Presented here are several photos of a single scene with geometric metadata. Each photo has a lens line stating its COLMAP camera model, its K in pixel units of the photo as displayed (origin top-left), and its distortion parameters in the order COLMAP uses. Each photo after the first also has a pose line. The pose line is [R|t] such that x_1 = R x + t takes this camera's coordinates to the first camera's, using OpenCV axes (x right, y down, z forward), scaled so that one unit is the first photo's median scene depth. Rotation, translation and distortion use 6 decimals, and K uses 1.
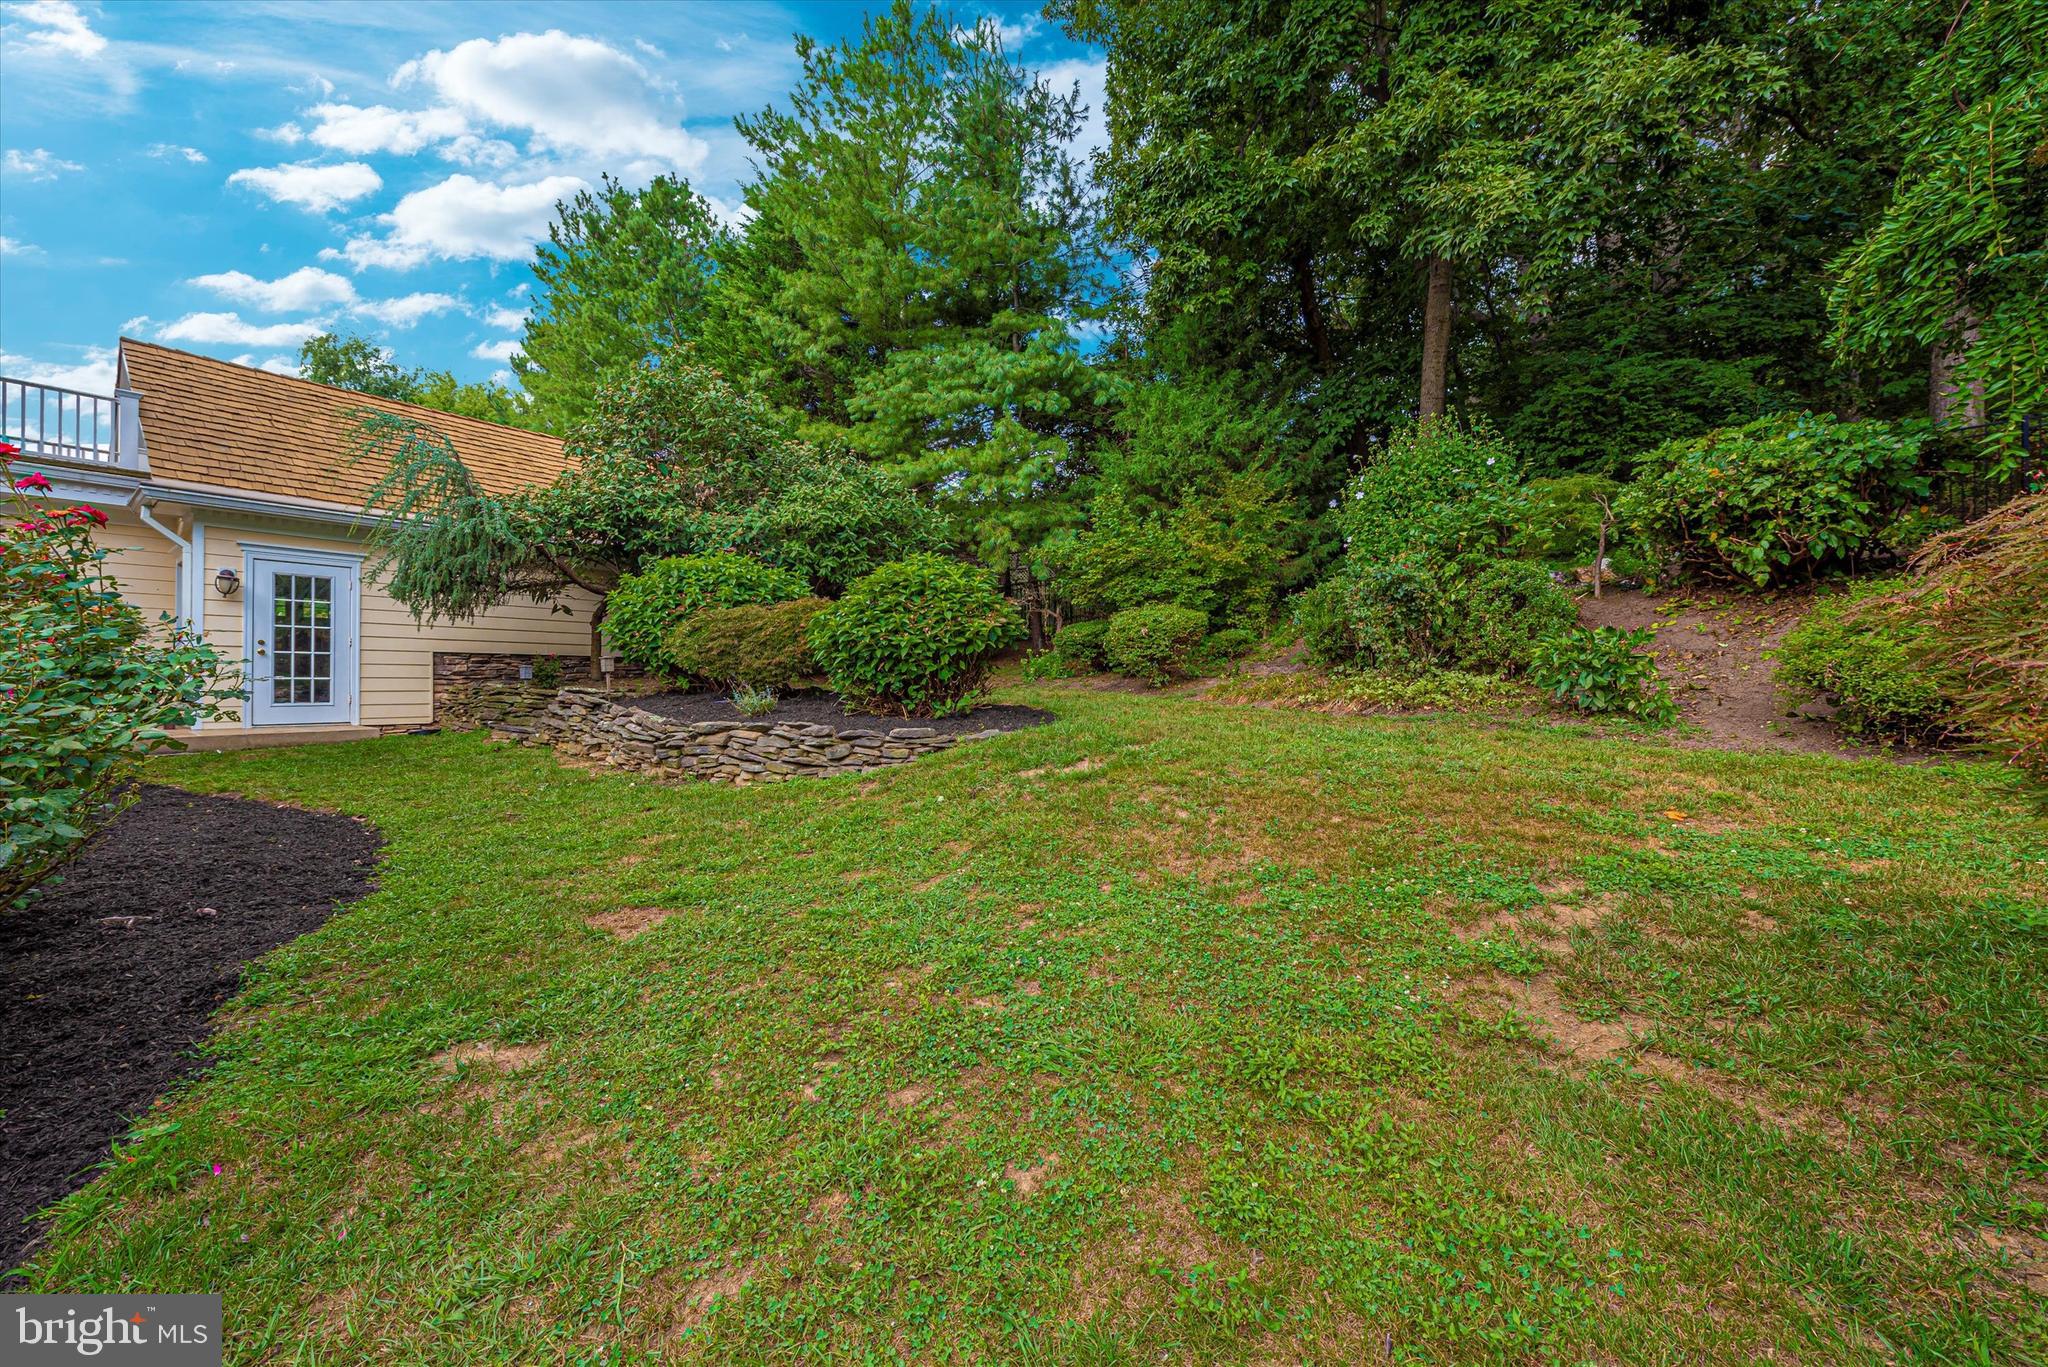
lens RADIAL K [[793.8, 0, 1022.2], [0, 793.8, 677.6], [0, 0, 1]] dist [0.003203, -0.000238]
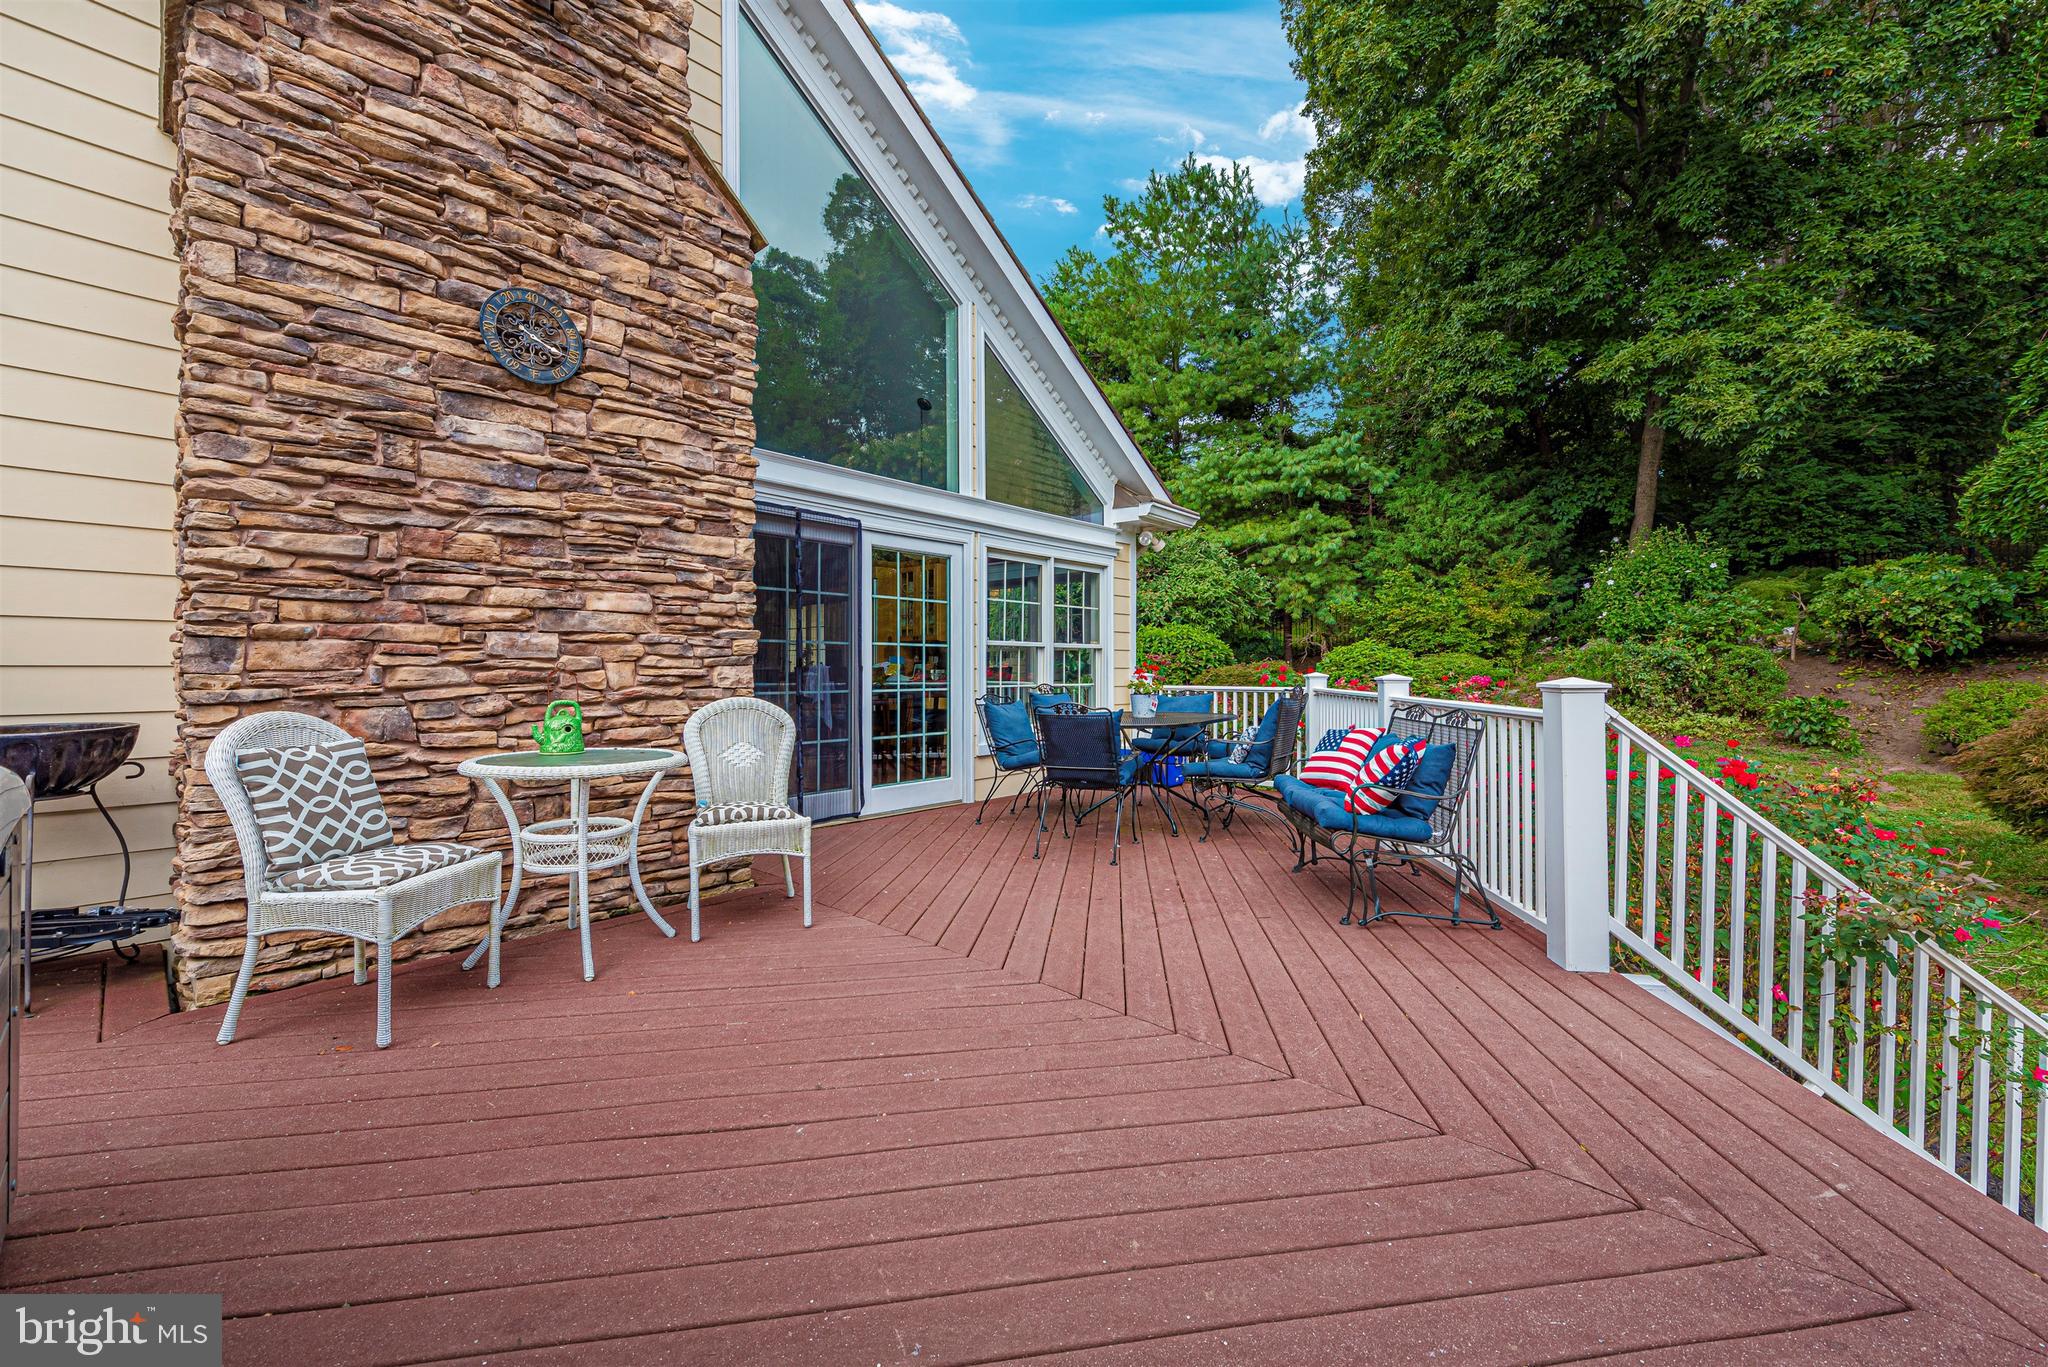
lens RADIAL K [[775.5, 0, 1057.1], [0, 775.5, 664.4], [0, 0, 1]] dist [0.002969, 0.000422]
pose [[0.997112, 0.006257, -0.075693, -0.645326], [-0.006213, 0.999980, 0.000813, -0.101661], [0.075697, -0.000340, 0.997131, -0.667526]]
